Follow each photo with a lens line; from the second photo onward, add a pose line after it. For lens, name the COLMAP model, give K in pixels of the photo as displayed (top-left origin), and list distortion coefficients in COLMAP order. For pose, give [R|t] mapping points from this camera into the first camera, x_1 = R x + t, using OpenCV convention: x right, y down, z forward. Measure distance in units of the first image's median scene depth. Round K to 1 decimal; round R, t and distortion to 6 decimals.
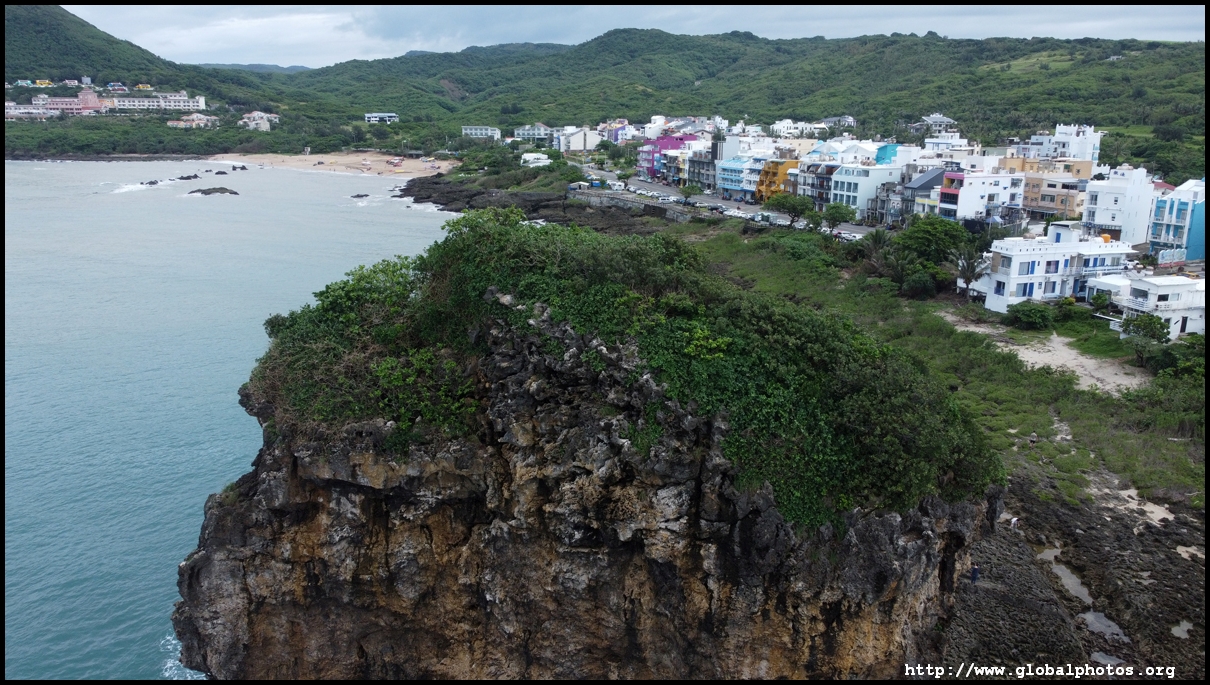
lens RADIAL K [[907.5, 0, 599.9], [0, 907.5, 340.8], [0, 0, 1]] dist [-0.001595, -0.005637]
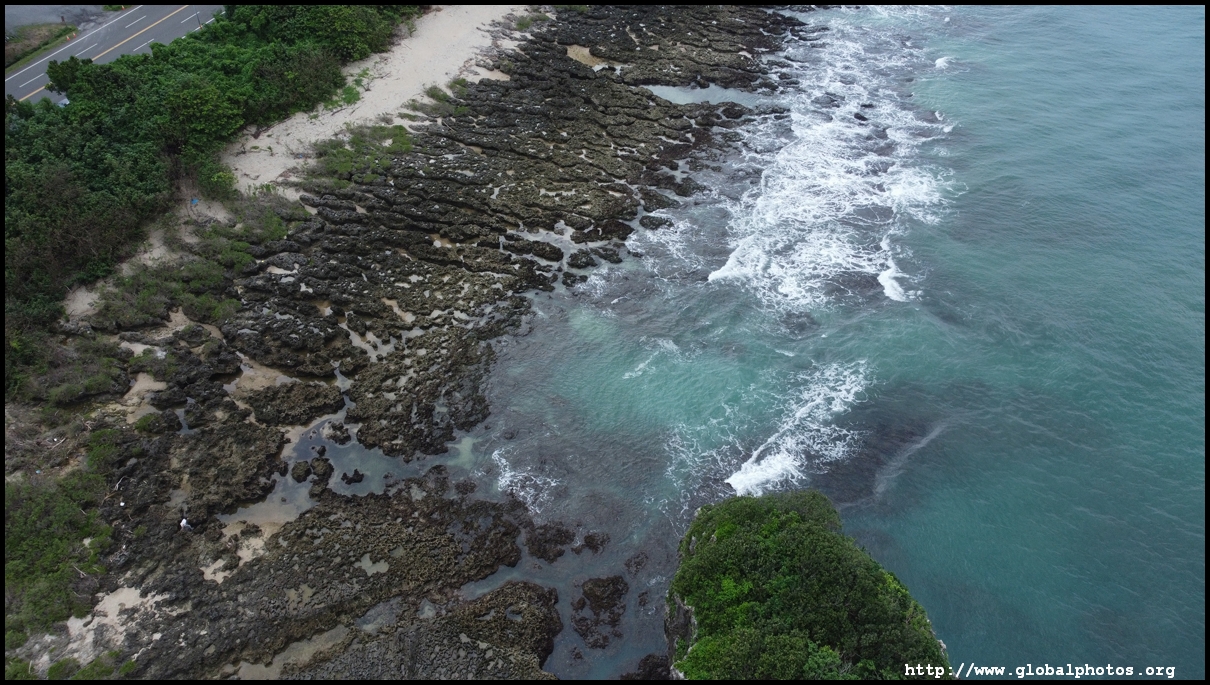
lens RADIAL K [[906.0, 0, 601.3], [0, 906.0, 341.7], [0, 0, 1]] dist [0.005660, -0.006176]
pose [[-0.589230, -0.561601, 0.580873, -0.028346], [0.186478, 0.604996, 0.774084, -0.176622], [-0.786152, 0.564433, -0.251755, 0.187444]]
